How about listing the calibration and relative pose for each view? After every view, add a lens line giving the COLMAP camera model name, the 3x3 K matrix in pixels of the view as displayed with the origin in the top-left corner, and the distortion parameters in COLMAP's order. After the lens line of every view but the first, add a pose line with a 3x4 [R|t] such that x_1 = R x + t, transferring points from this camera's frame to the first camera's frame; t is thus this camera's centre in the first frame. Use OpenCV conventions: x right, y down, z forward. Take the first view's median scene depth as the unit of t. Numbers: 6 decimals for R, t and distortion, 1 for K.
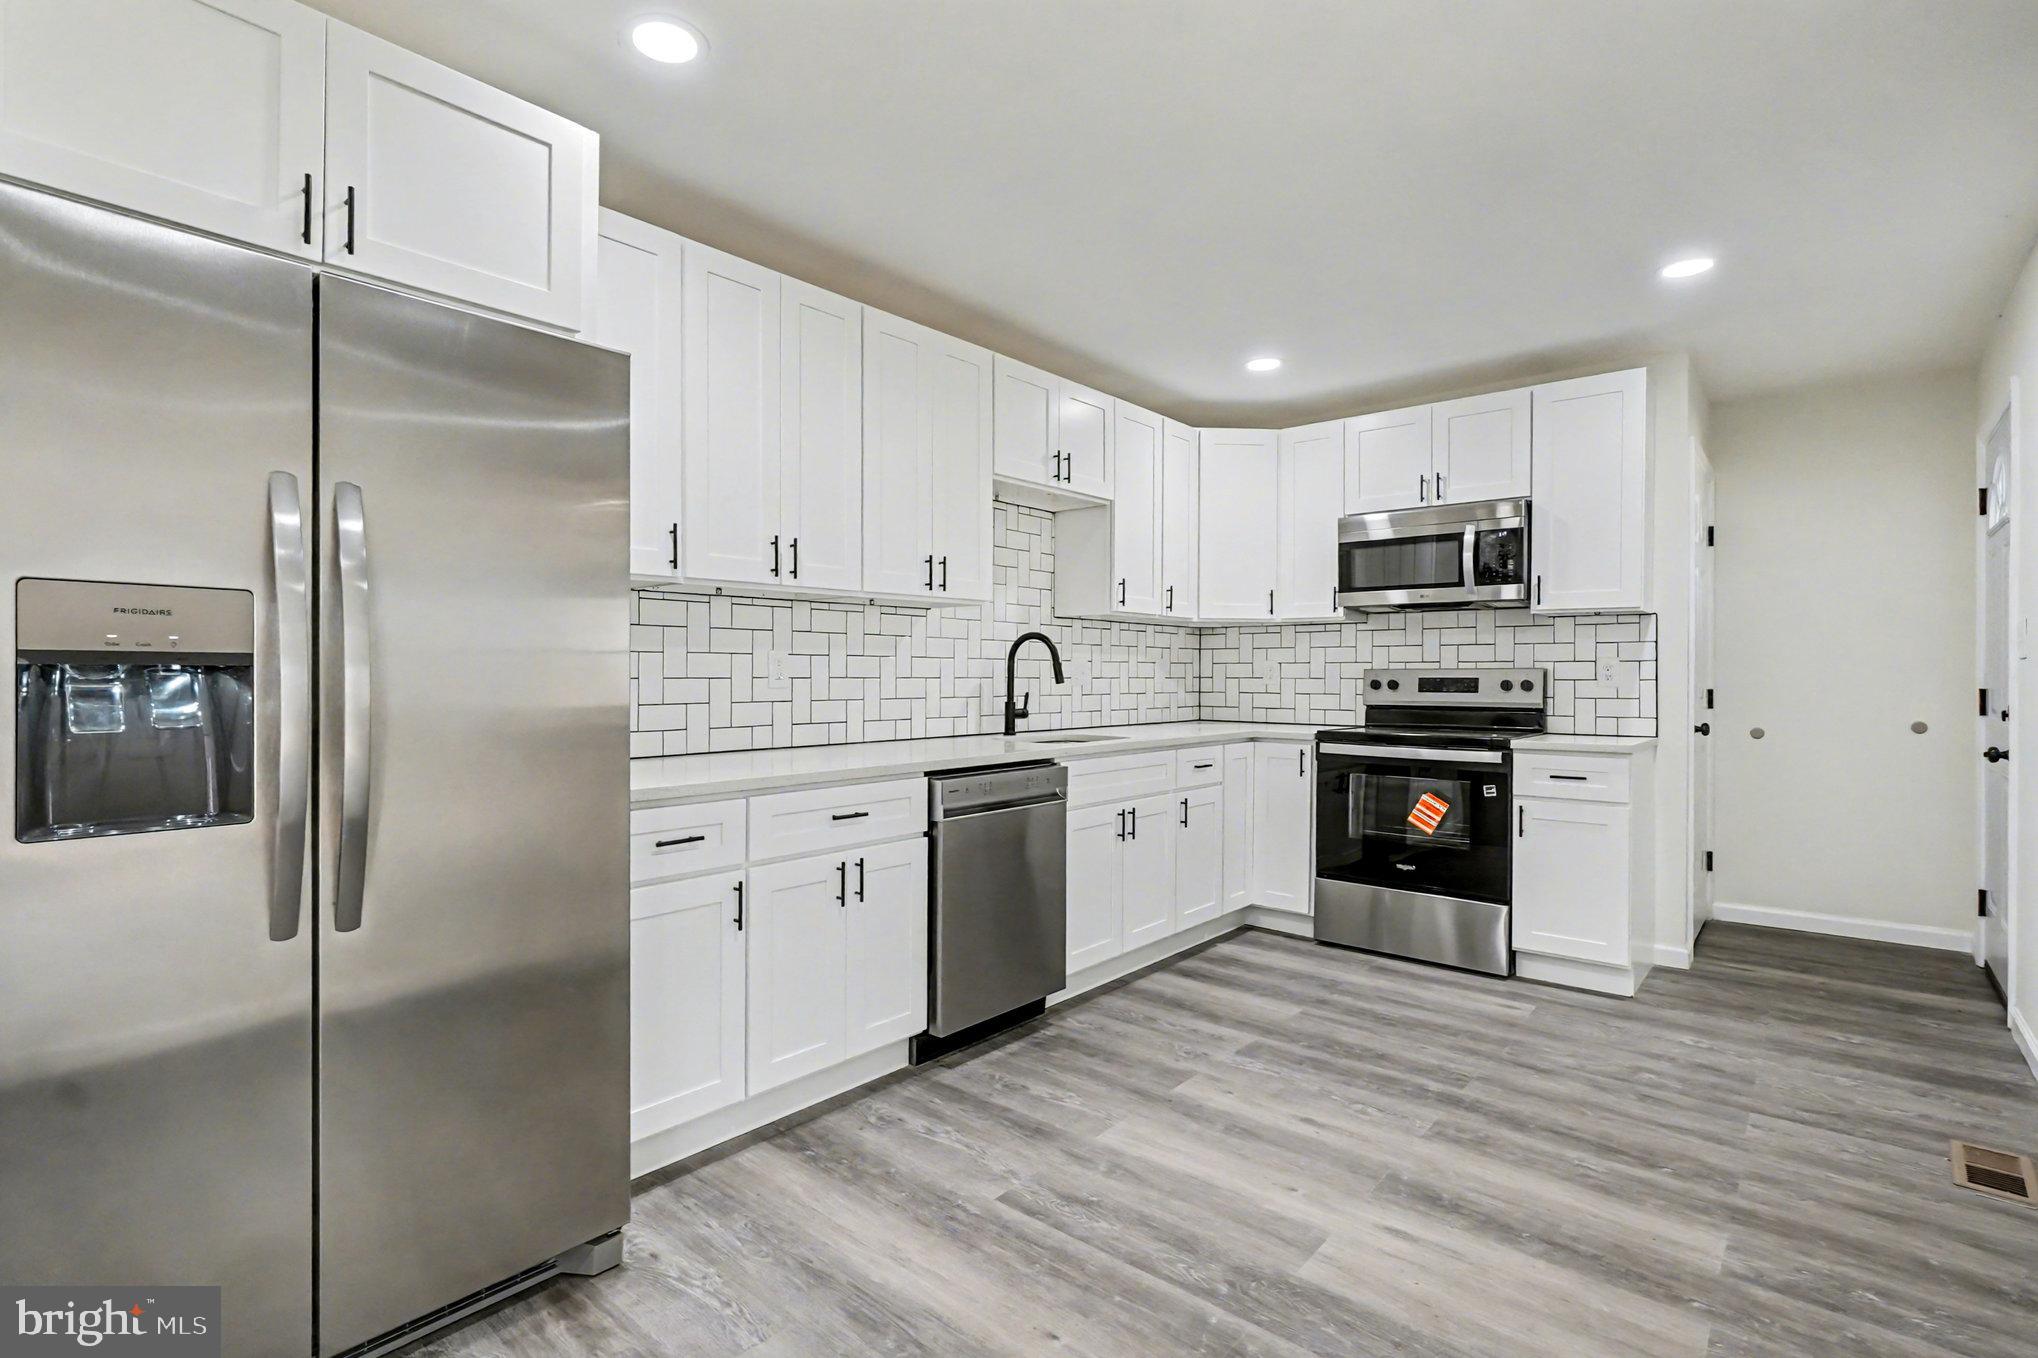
lens RADIAL K [[947.9, 0, 1009.0], [0, 947.9, 675.5], [0, 0, 1]] dist [-0.011308, 0.002313]
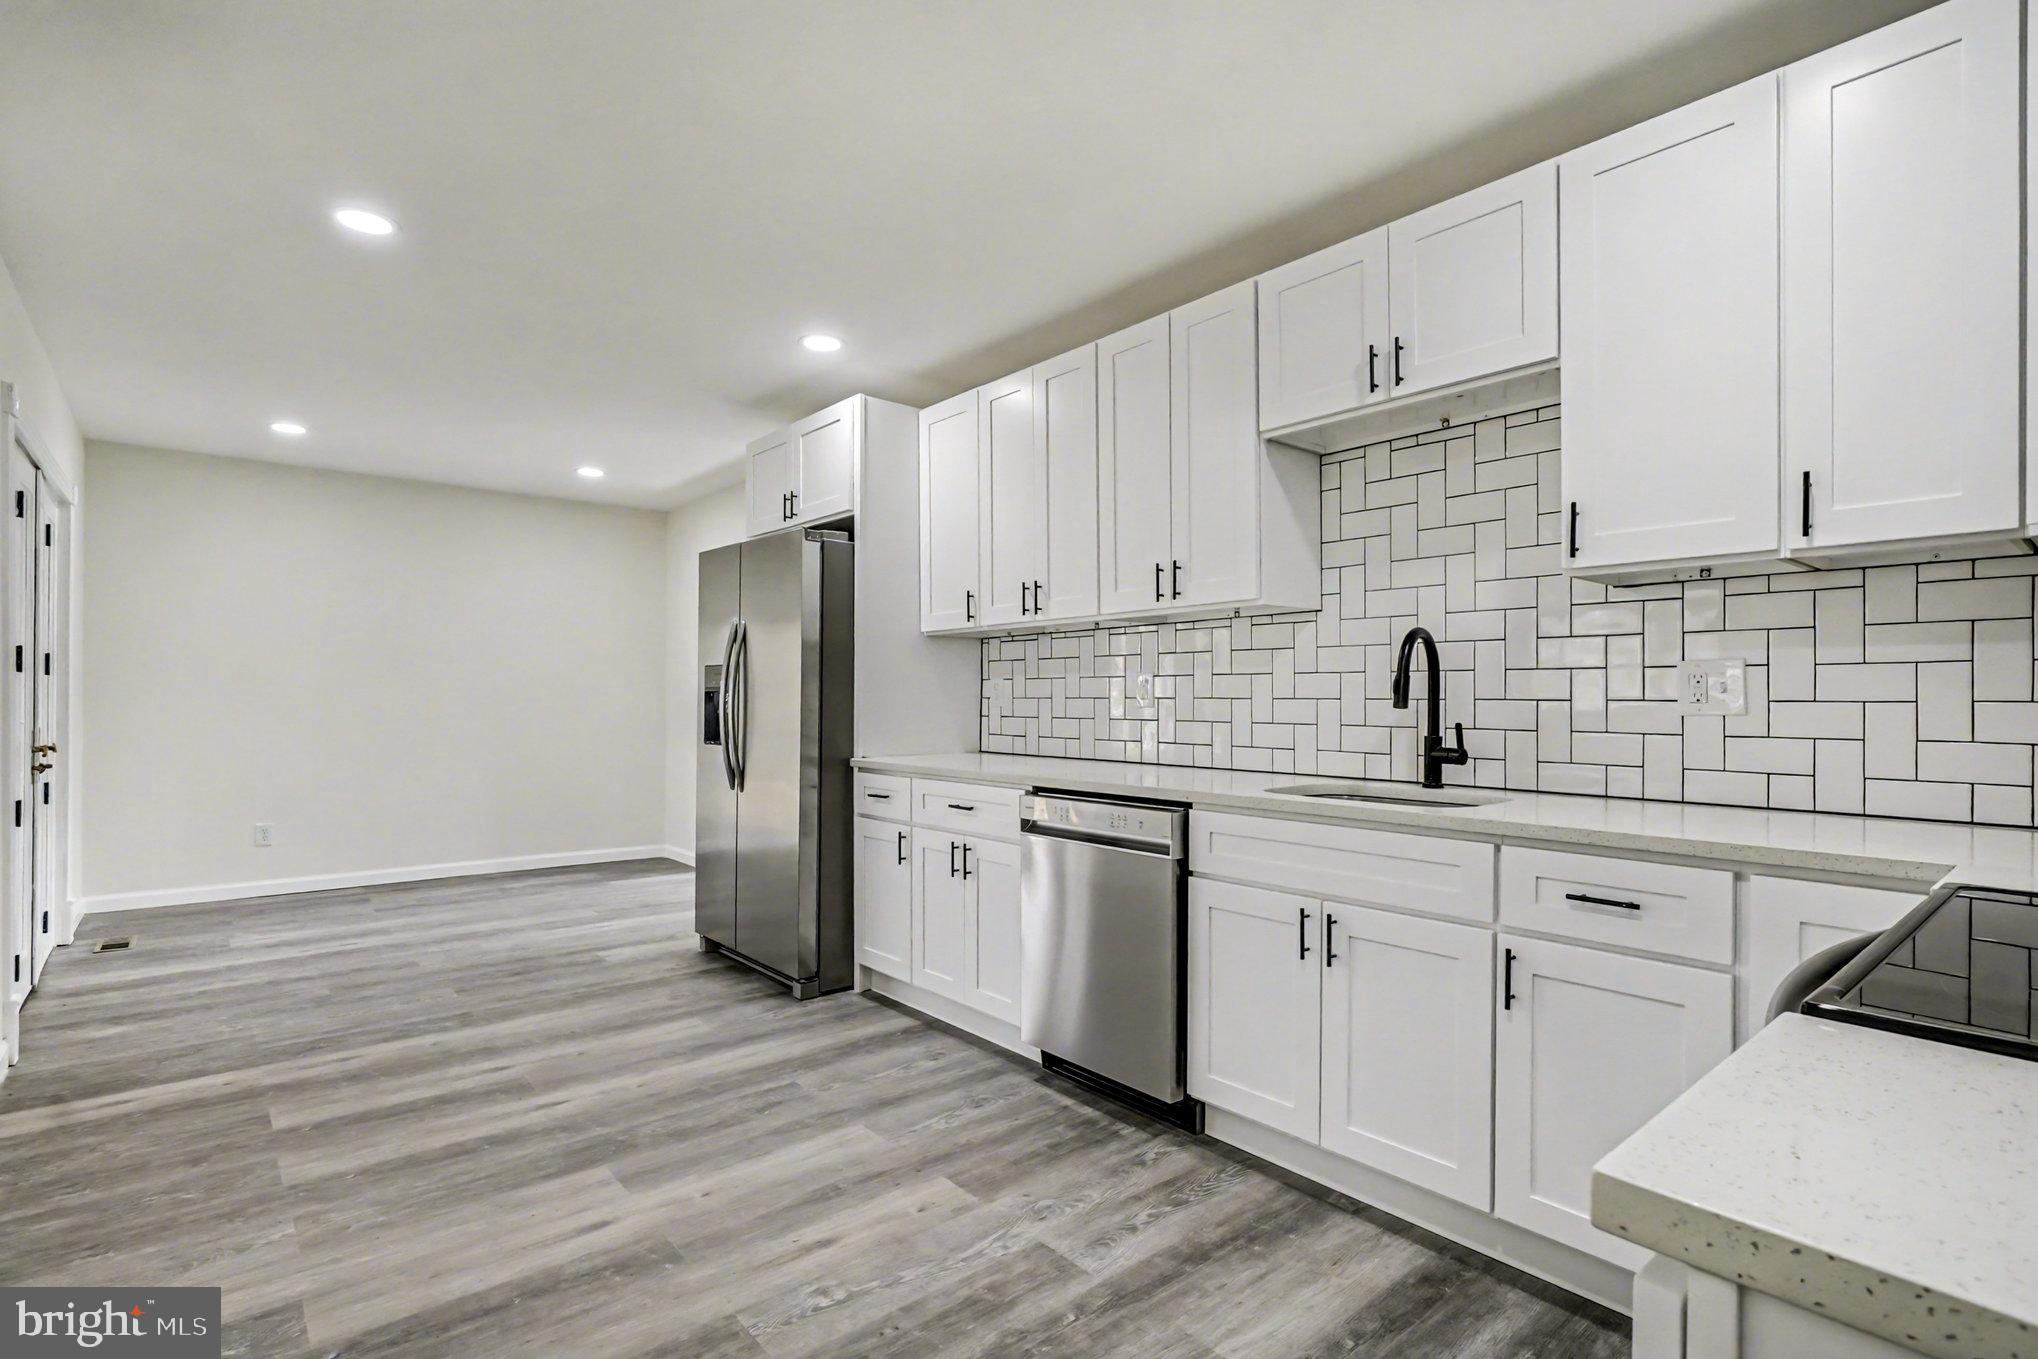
lens RADIAL K [[968.6, 0, 983.5], [0, 968.6, 697.3], [0, 0, 1]] dist [-0.010234, 0.004485]
pose [[-0.163967, -0.001622, -0.986465, 0.812295], [-0.002013, 0.999997, -0.001310, 0.003089], [0.986464, 0.001771, -0.163970, 0.927507]]
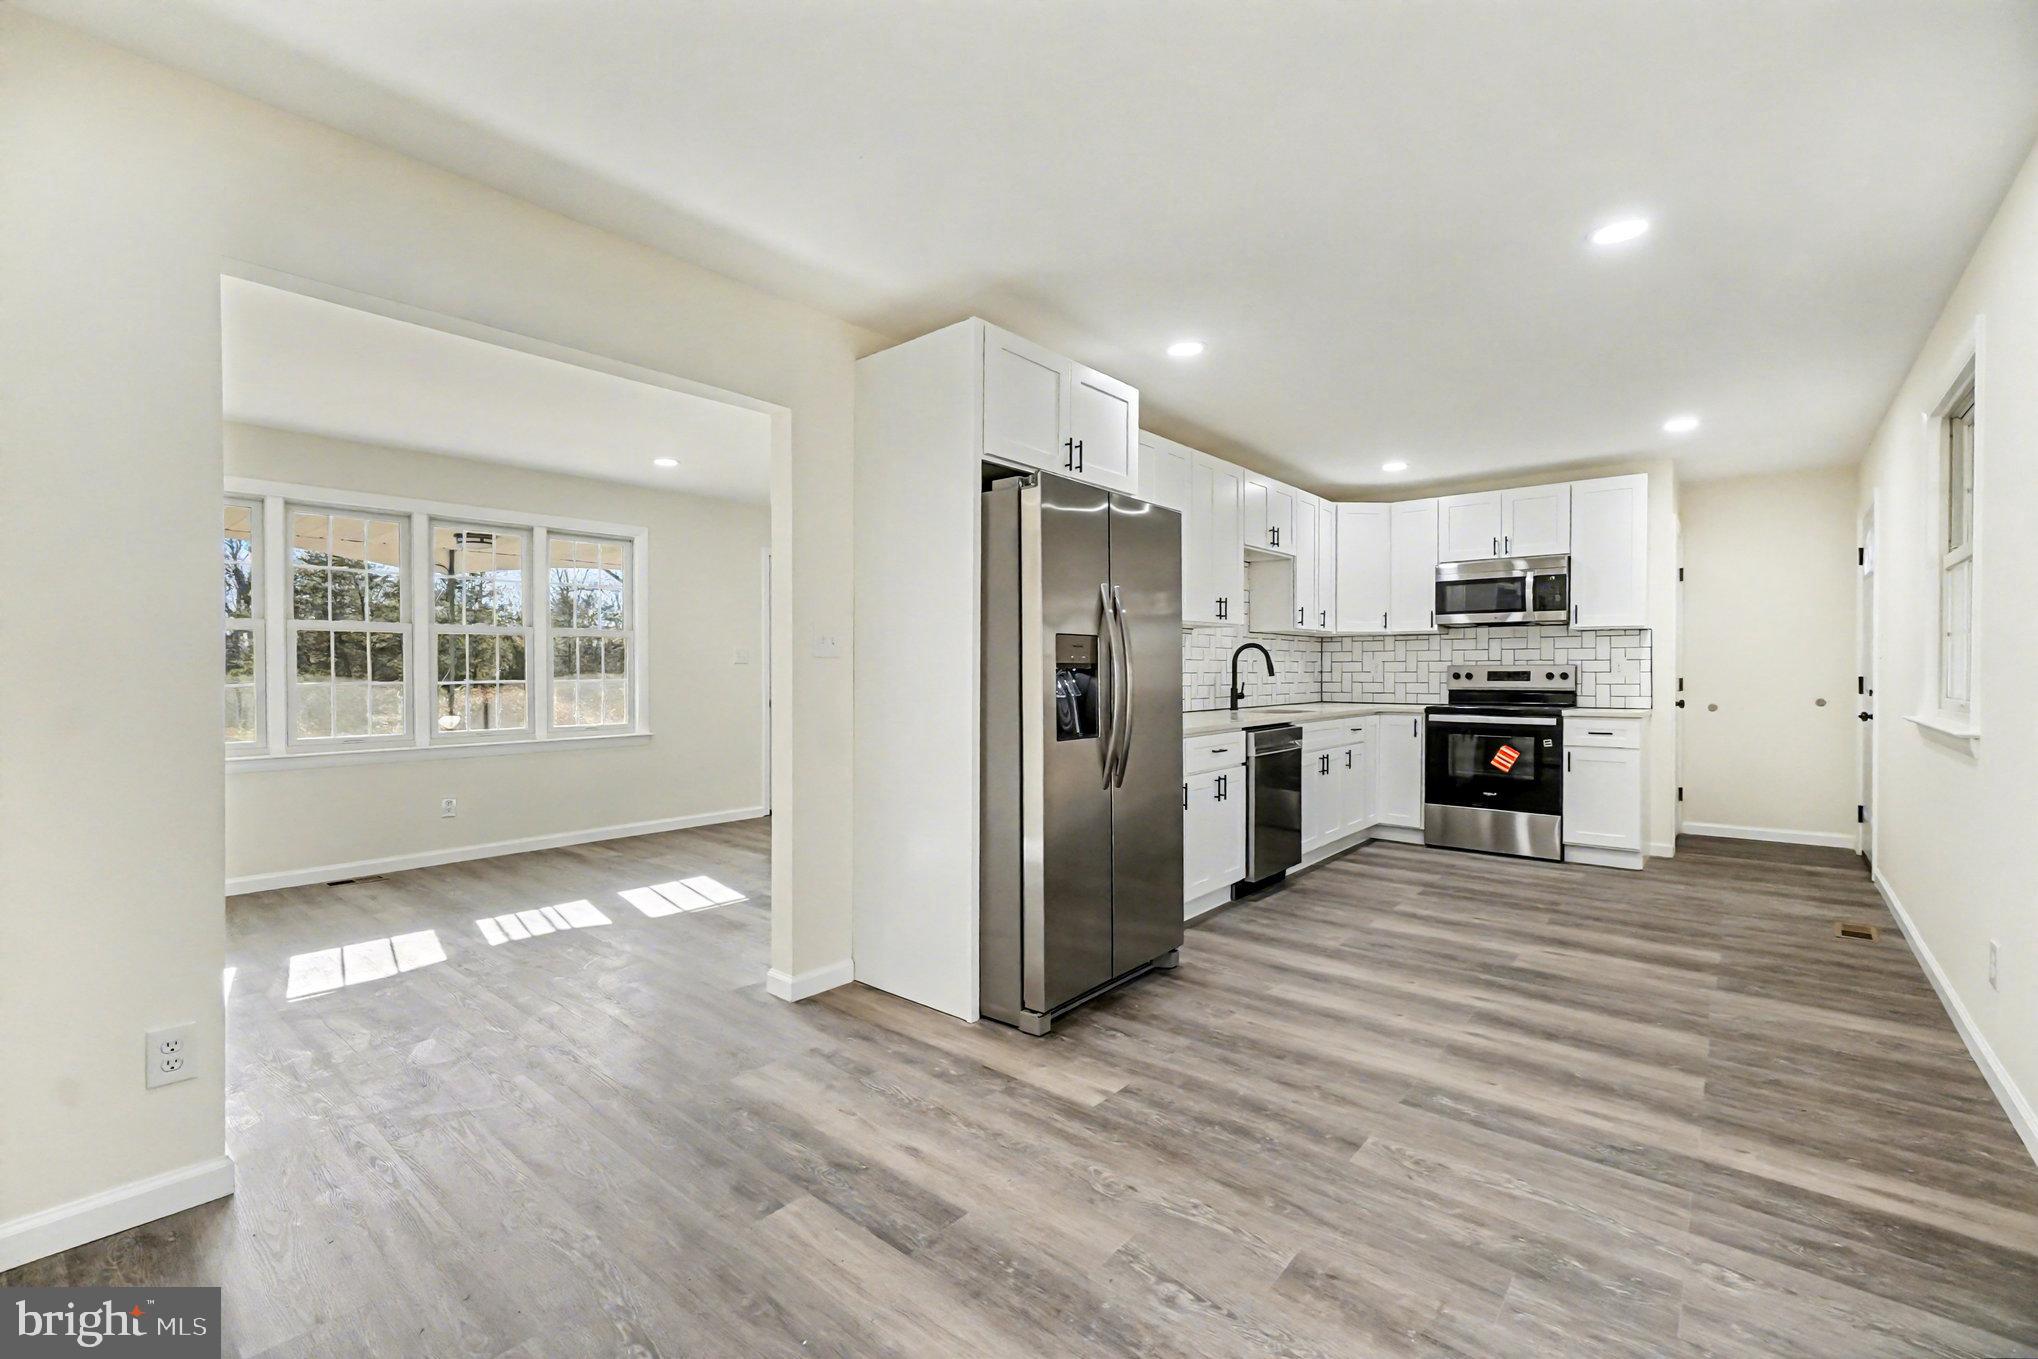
lens RADIAL K [[857.5, 0, 1010.7], [0, 857.5, 677.0], [0, 0, 1]] dist [-0.017668, 0.004857]
pose [[0.999984, -0.005042, 0.002600, -0.421661], [0.005022, 0.999959, 0.007523, -0.003118], [-0.002637, -0.007510, 0.999968, -0.448667]]
